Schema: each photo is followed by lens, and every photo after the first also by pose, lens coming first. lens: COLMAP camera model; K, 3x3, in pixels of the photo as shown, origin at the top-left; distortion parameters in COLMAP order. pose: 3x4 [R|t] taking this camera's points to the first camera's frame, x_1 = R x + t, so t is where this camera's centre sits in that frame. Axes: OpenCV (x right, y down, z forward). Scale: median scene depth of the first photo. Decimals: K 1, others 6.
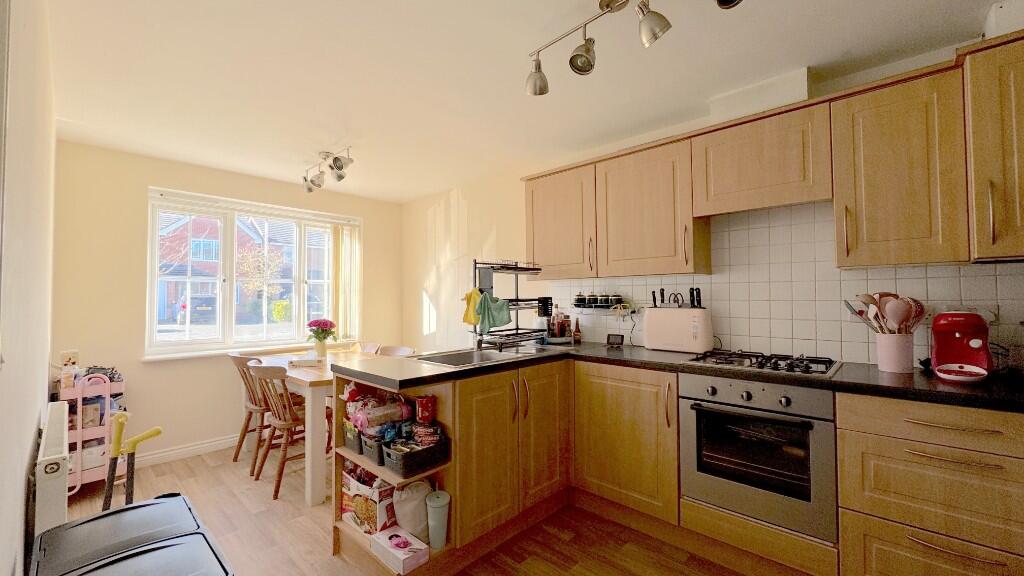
lens RADIAL K [[415.2, 0, 510.1], [0, 415.2, 287.8], [0, 0, 1]] dist [0.018387, 0.000063]
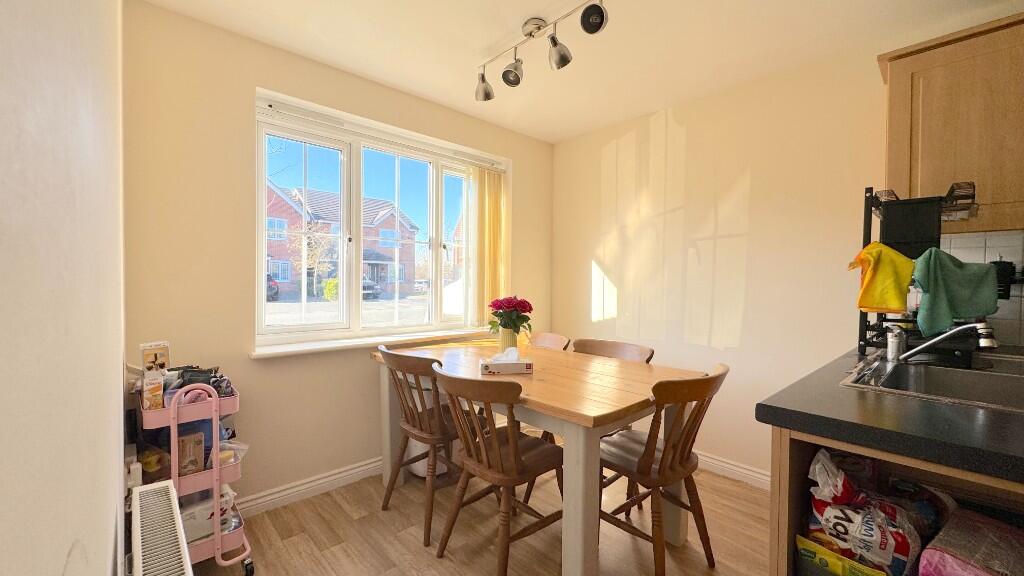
lens RADIAL K [[405.7, 0, 519.9], [0, 405.7, 290.2], [0, 0, 1]] dist [0.001479, 0.000238]
pose [[0.997821, 0.016907, -0.063783, -0.412621], [-0.013204, 0.998227, 0.058033, 0.027513], [0.064651, -0.057064, 0.996275, 0.393154]]
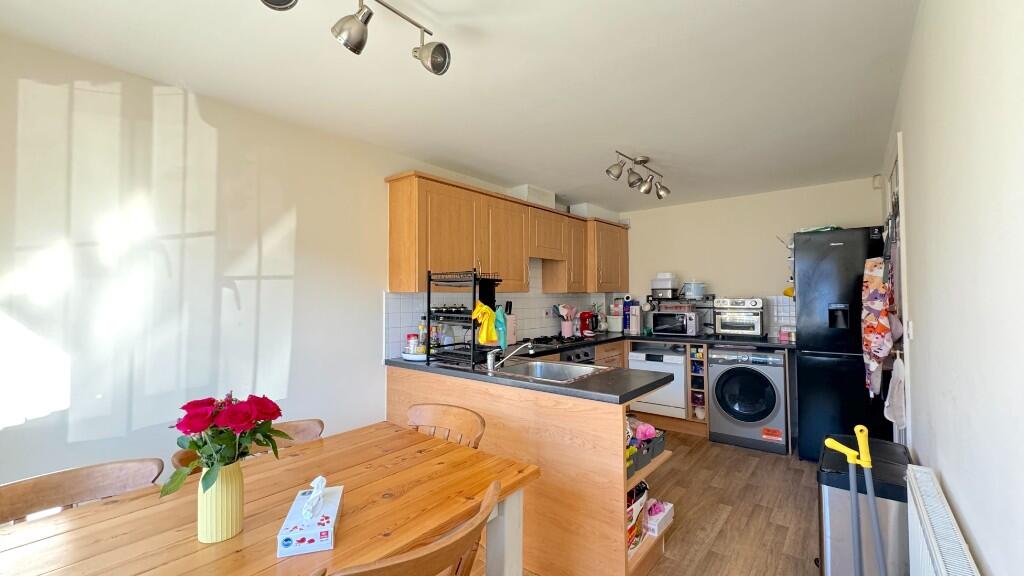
lens RADIAL K [[415.2, 0, 510.1], [0, 415.2, 287.8], [0, 0, 1]] dist [0.018387, 0.000063]
pose [[-0.046604, 0.029817, 0.998468, -0.810025], [-0.023851, 0.999236, -0.030953, -0.005915], [-0.998629, -0.025257, -0.045858, 0.832480]]
